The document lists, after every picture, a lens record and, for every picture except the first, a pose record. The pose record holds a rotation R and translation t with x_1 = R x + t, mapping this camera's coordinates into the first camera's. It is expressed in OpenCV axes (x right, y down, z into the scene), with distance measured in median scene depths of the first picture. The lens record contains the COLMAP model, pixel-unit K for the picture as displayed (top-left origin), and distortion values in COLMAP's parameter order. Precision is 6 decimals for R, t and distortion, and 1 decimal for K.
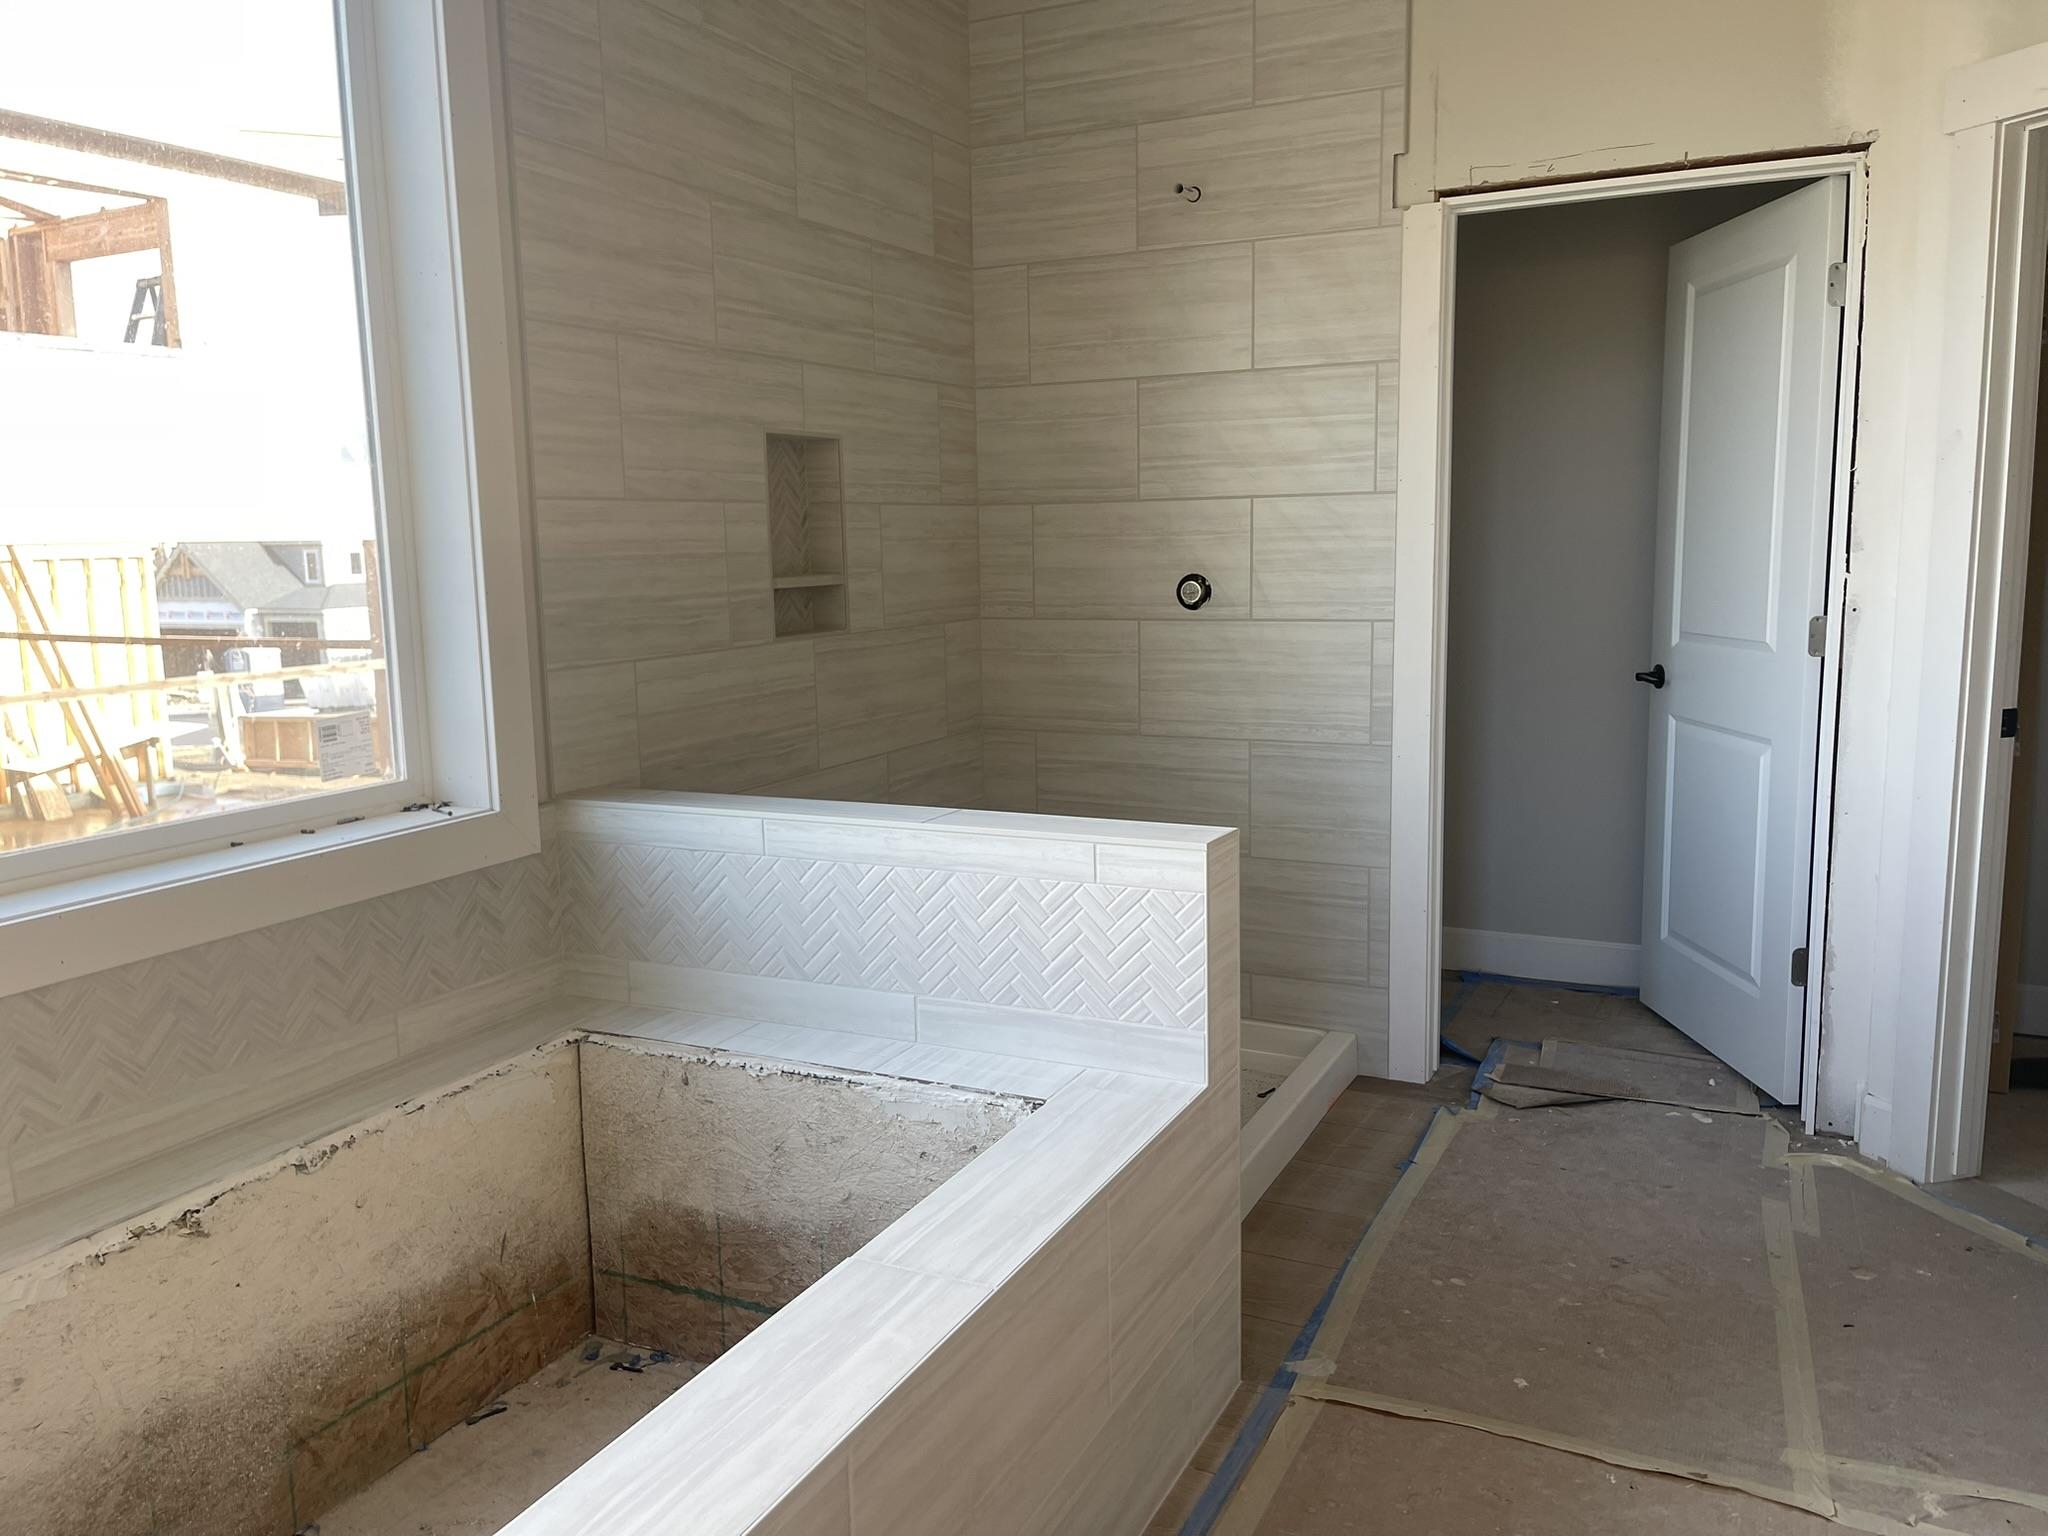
lens RADIAL K [[1546.7, 0, 1038.3], [0, 1546.7, 764.5], [0, 0, 1]] dist [0.009563, -0.035651]
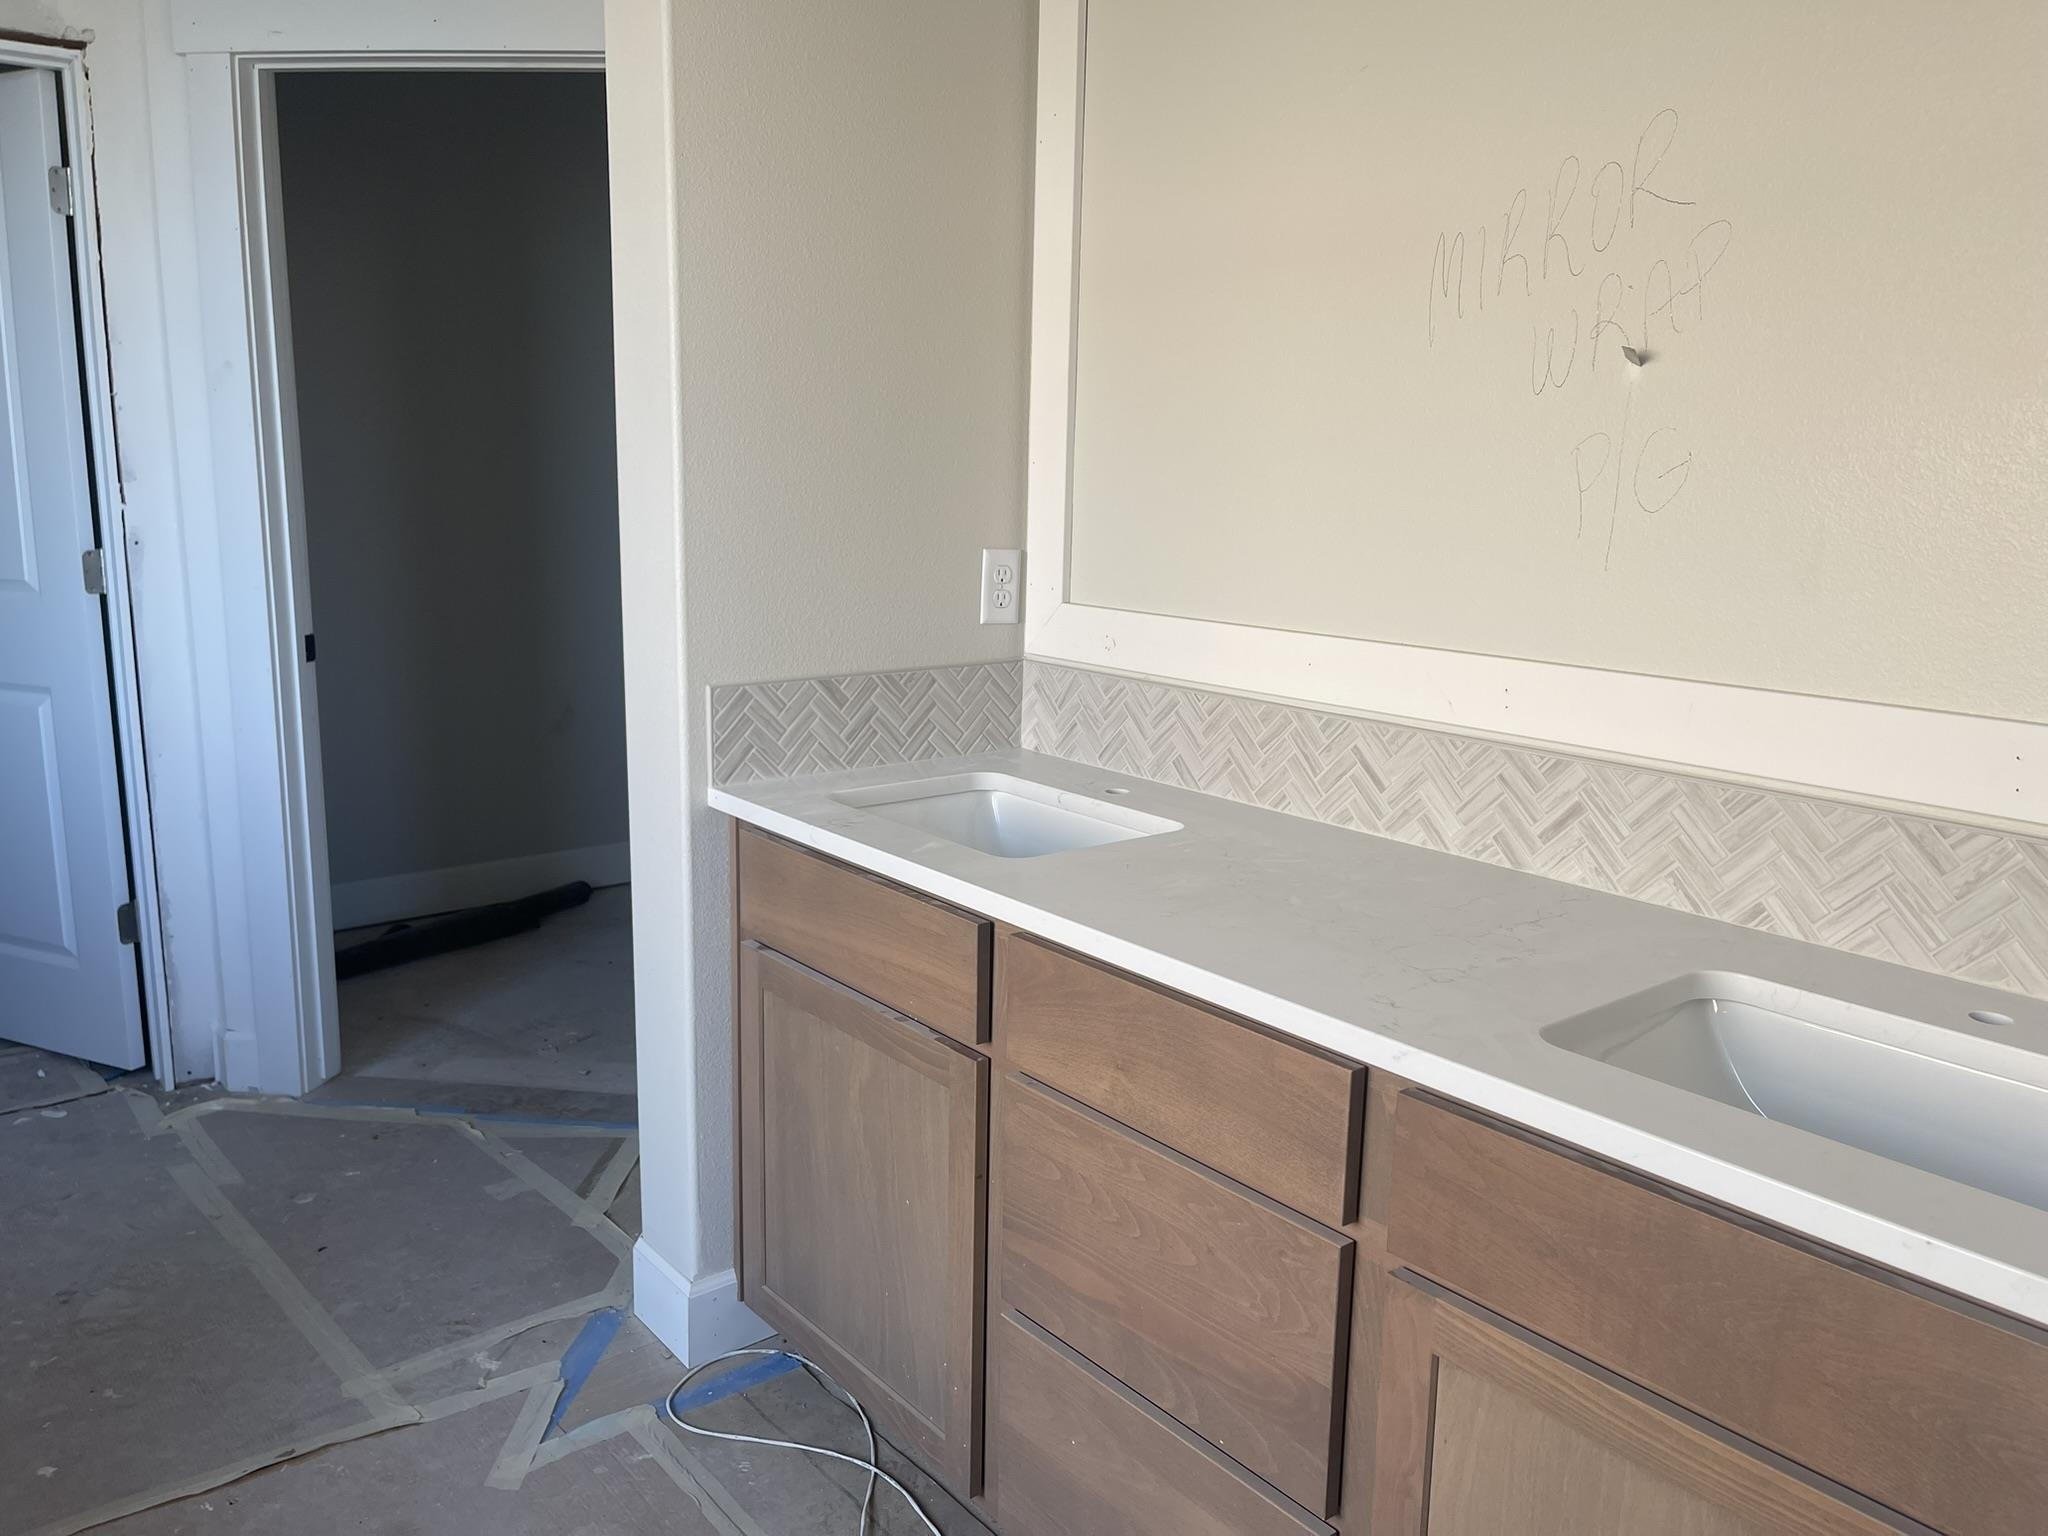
lens RADIAL K [[1546.7, 0, 1032.0], [0, 1546.7, 761.9], [0, 0, 1]] dist [0.009563, -0.035651]
pose [[0.427992, -0.153867, 0.890589, -0.111256], [0.113251, 0.986765, 0.116059, -0.015538], [-0.896659, 0.051188, 0.439753, 0.097681]]
